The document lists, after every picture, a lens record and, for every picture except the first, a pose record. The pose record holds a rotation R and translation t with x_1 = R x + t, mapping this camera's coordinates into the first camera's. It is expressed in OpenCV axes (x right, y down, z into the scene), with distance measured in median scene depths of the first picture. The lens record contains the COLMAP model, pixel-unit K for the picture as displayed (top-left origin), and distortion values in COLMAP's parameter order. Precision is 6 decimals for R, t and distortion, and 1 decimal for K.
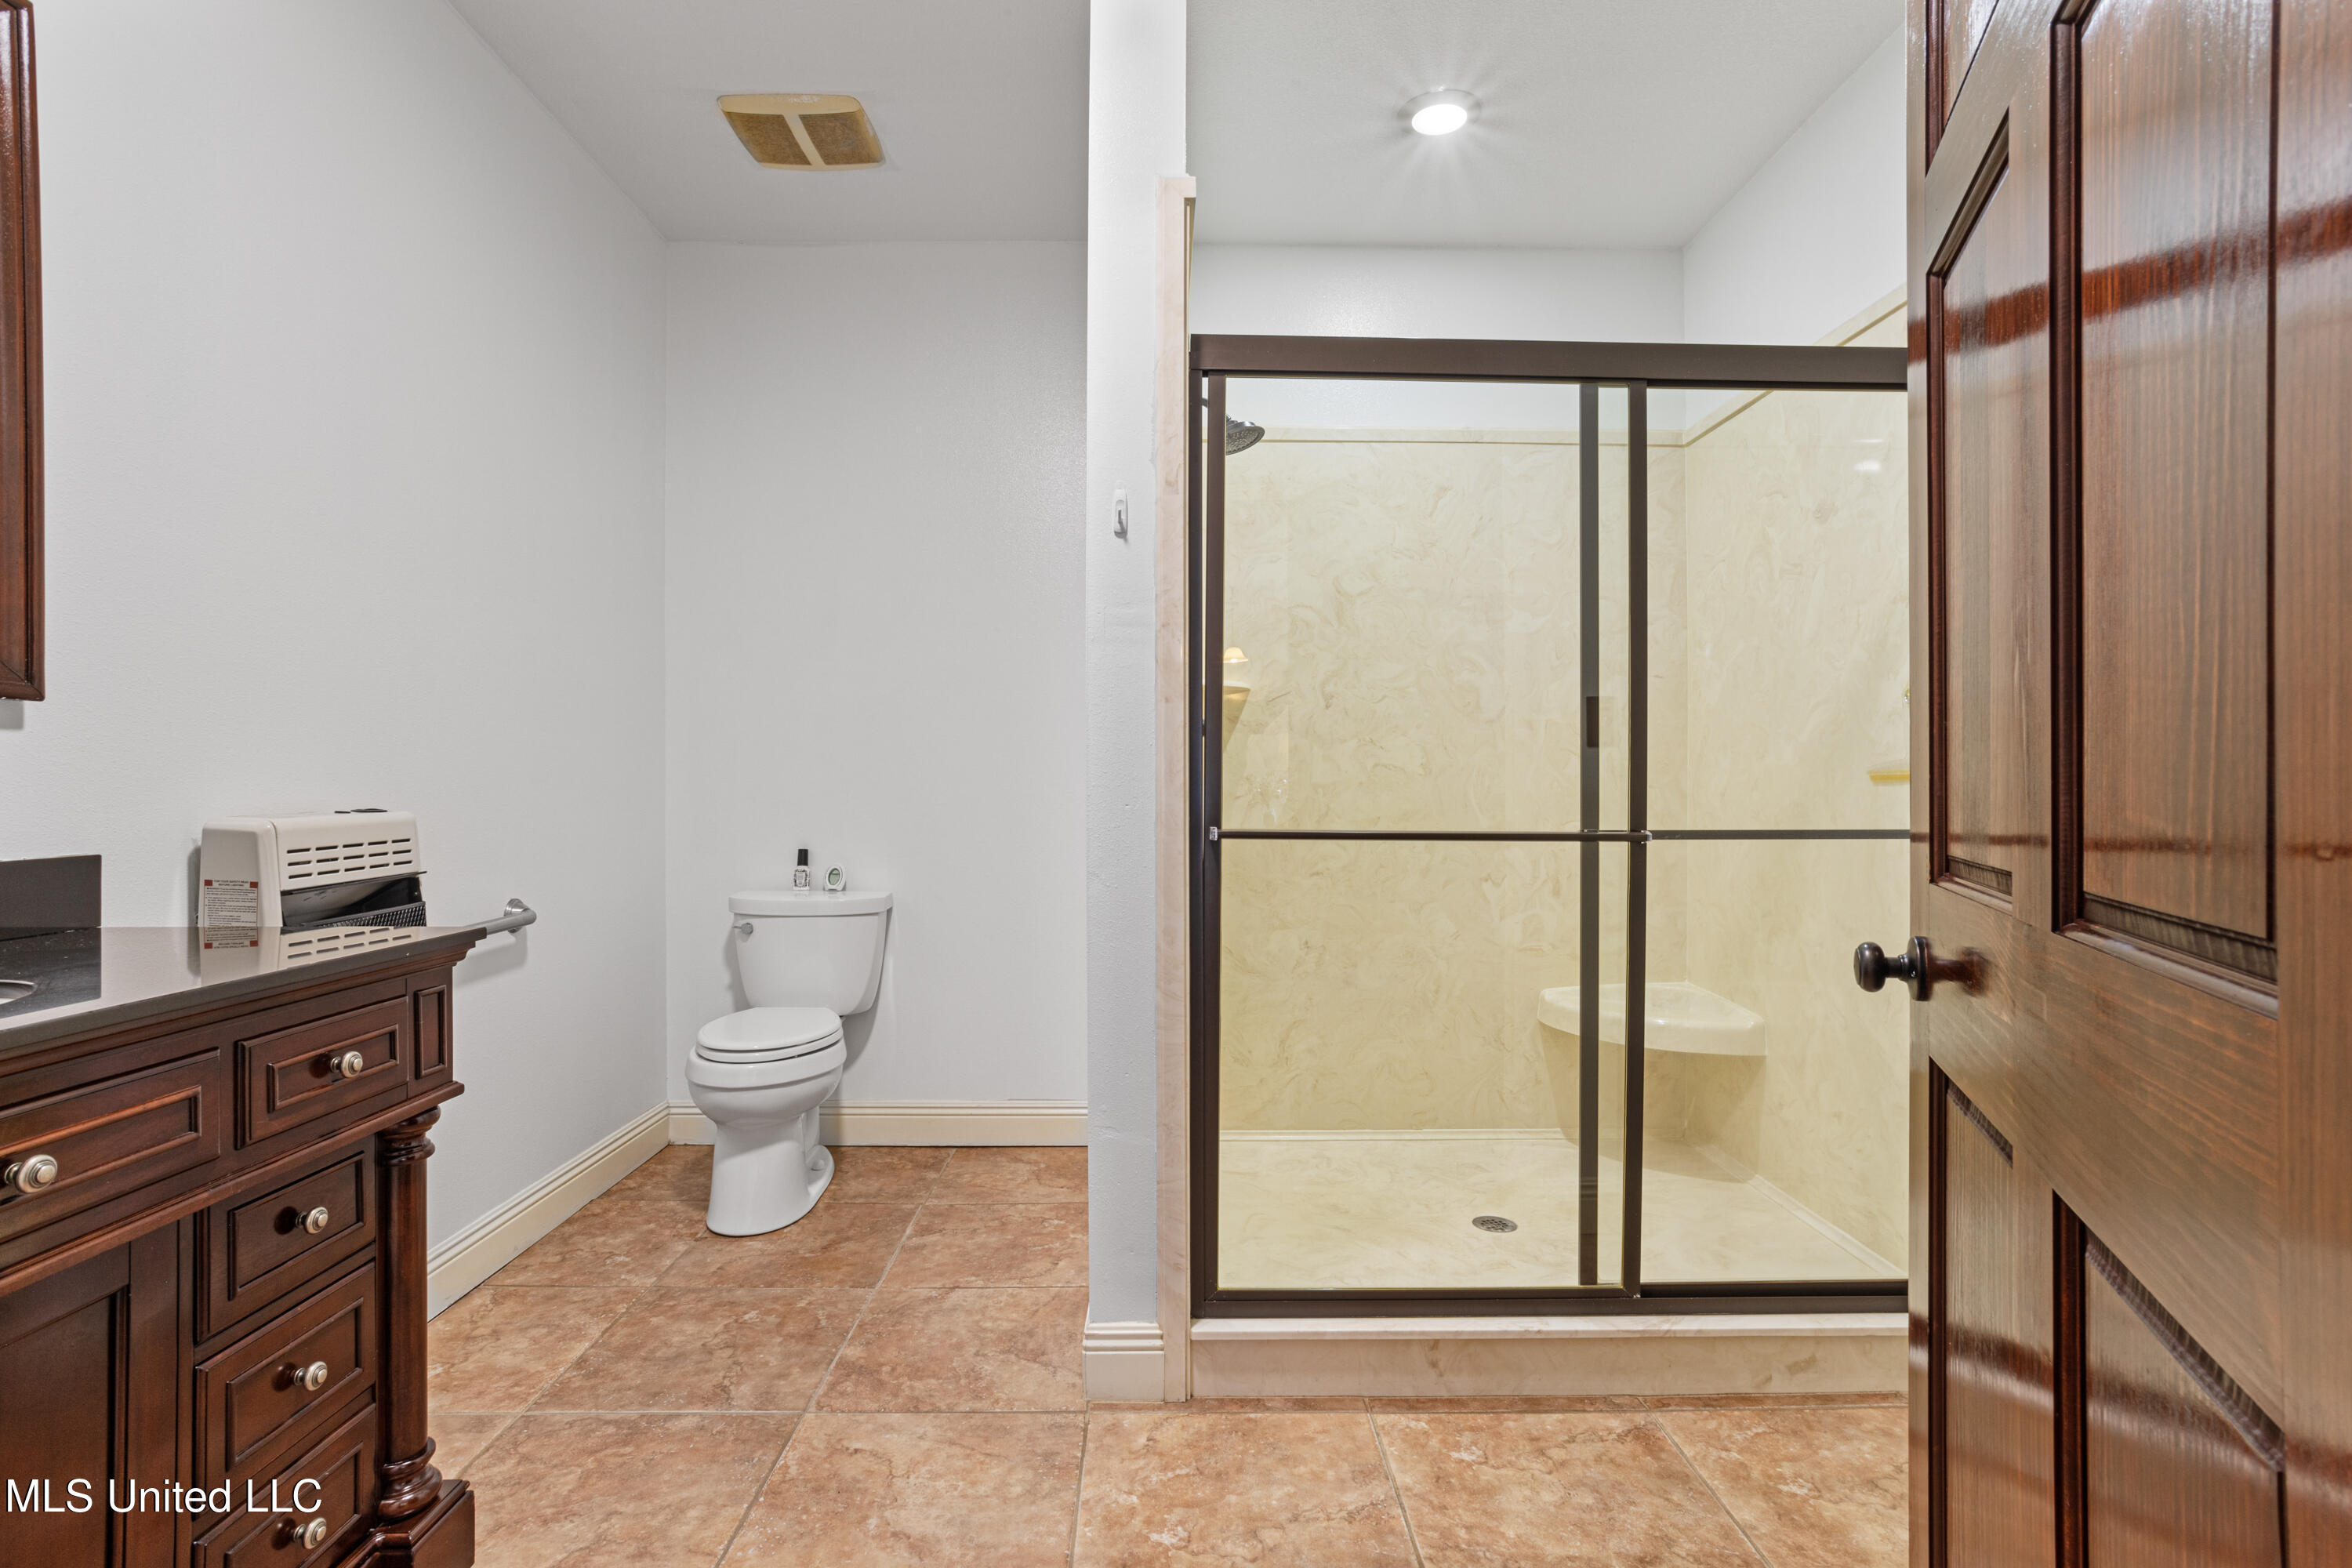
lens RADIAL K [[1141.8, 0, 1181.8], [0, 1141.8, 784.9], [0, 0, 1]] dist [0.000523, 0.001889]
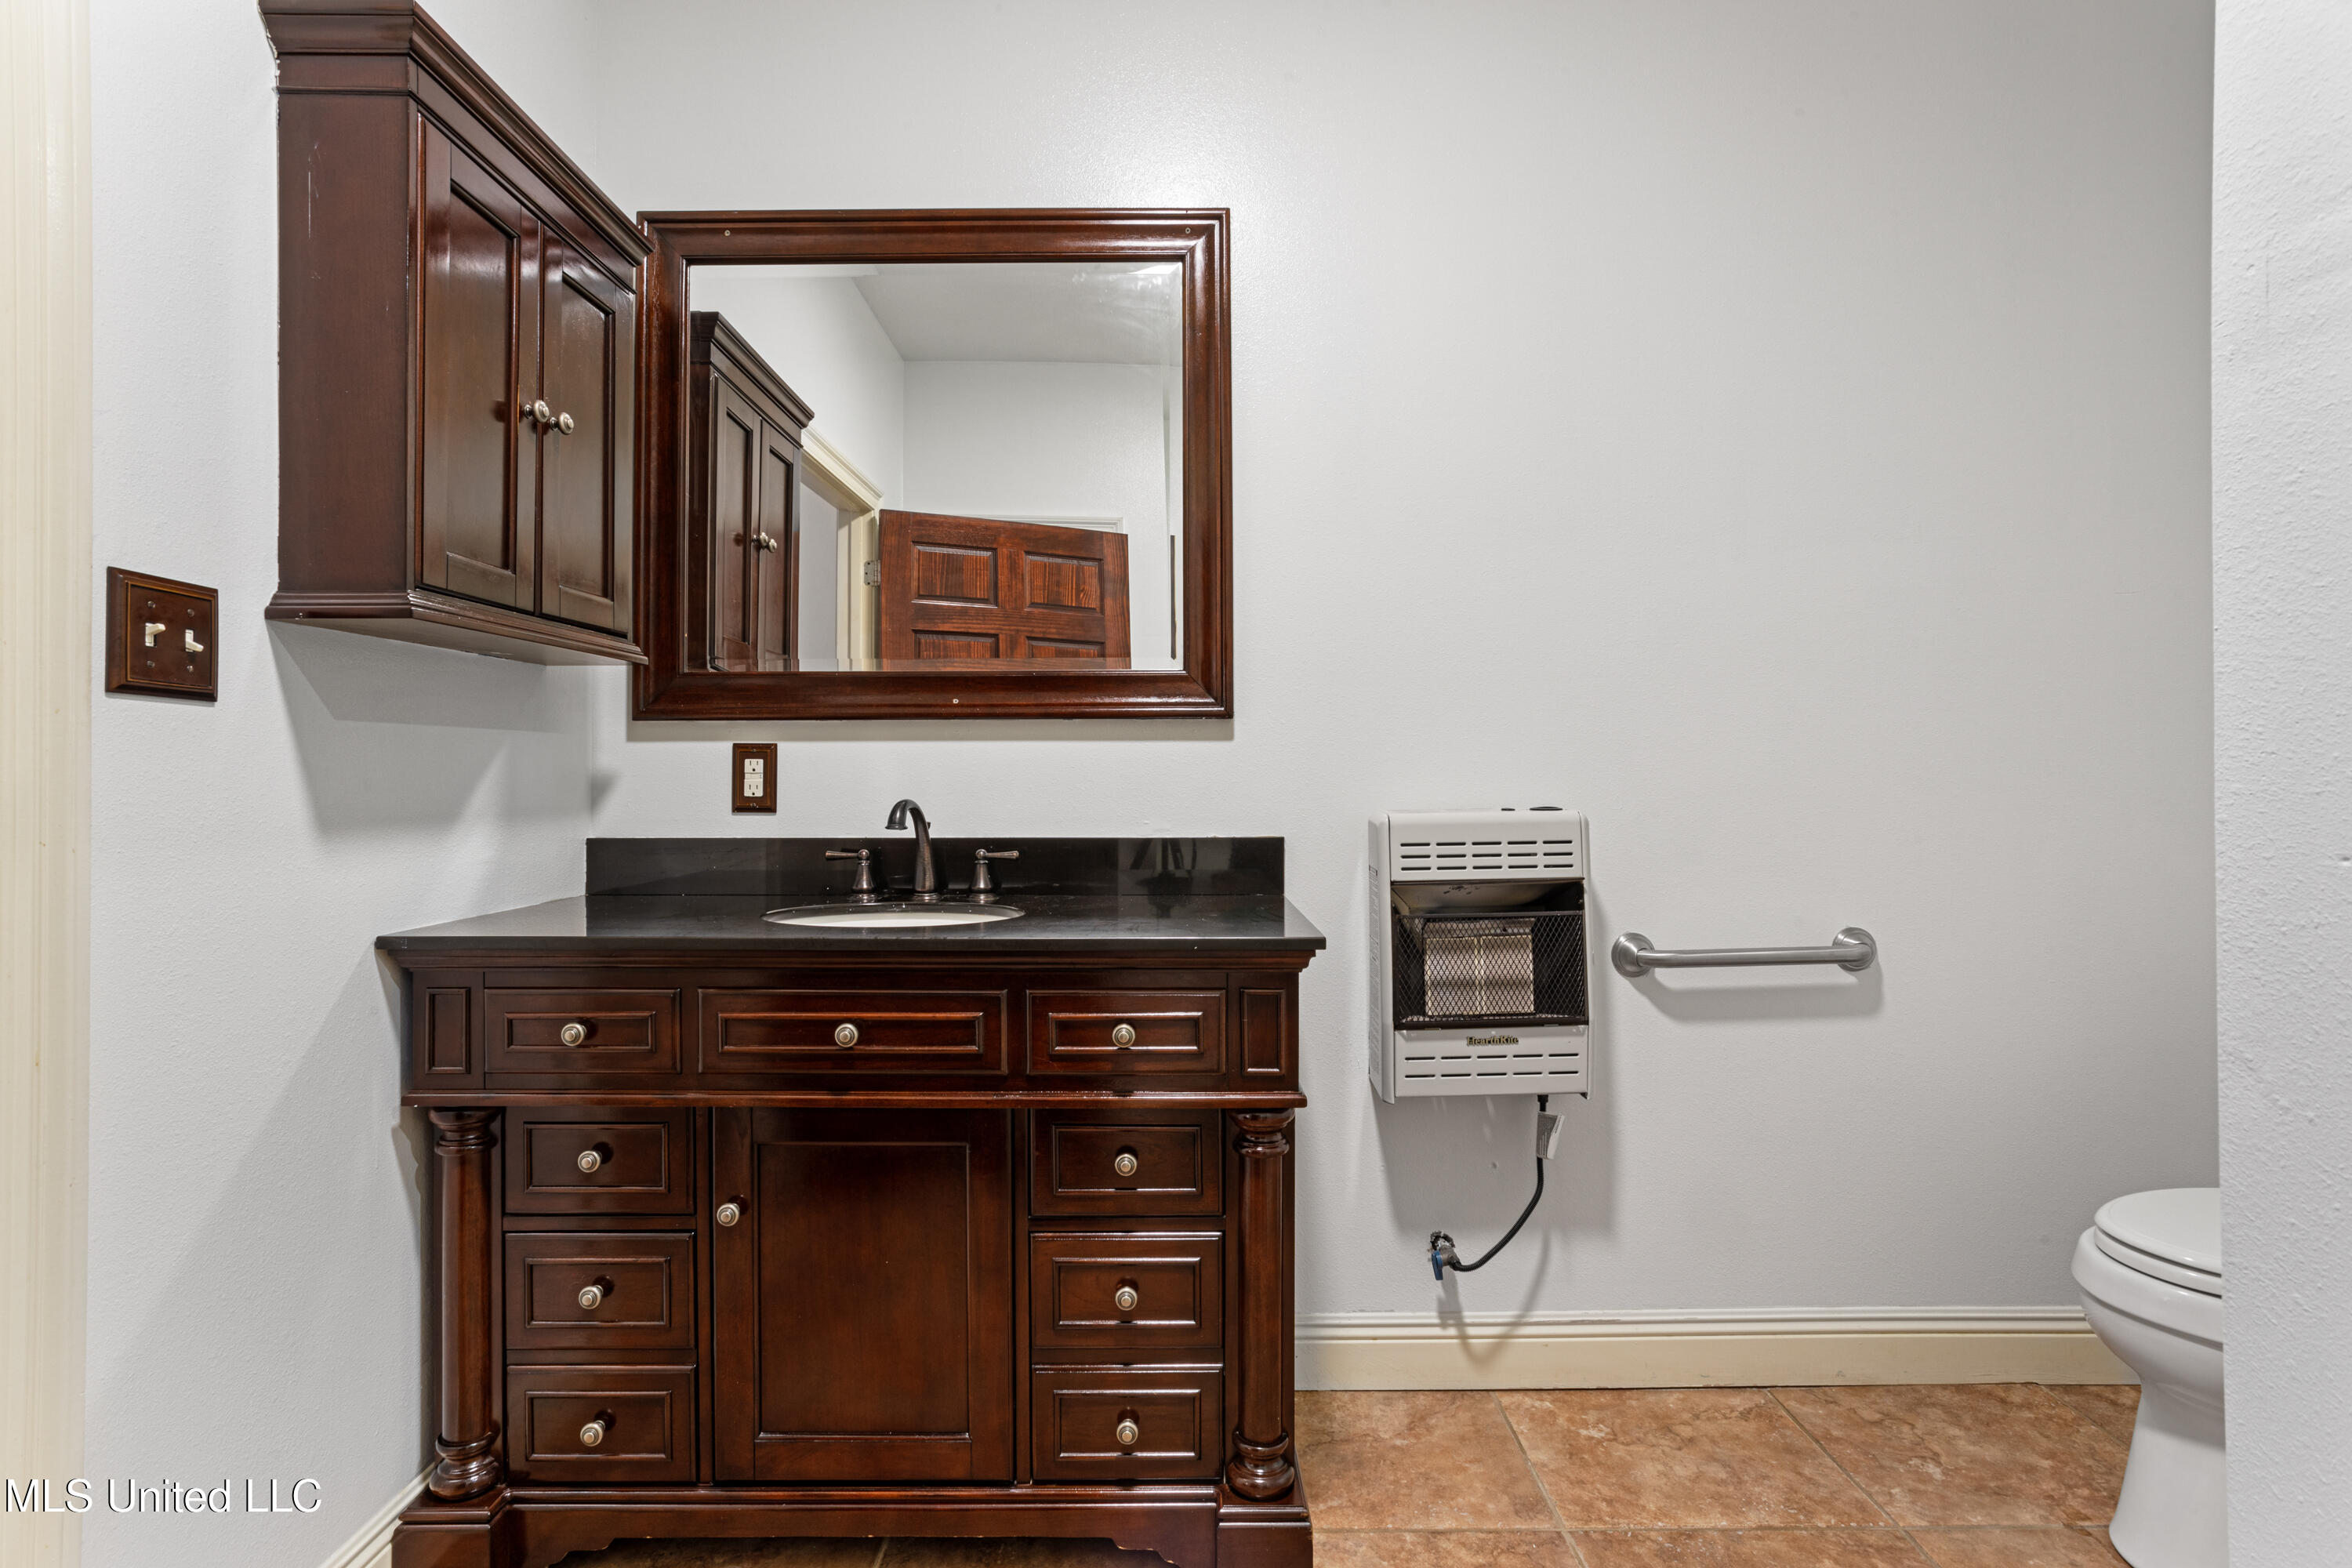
lens RADIAL K [[1141.8, 0, 1170.0], [0, 1141.8, 787.2], [0, 0, 1]] dist [0.000523, 0.001889]
pose [[-0.025761, 0.009448, -0.999623, 0.234518], [0.006757, 0.999934, 0.009276, -0.005620], [0.999645, -0.006515, -0.025823, 0.648289]]
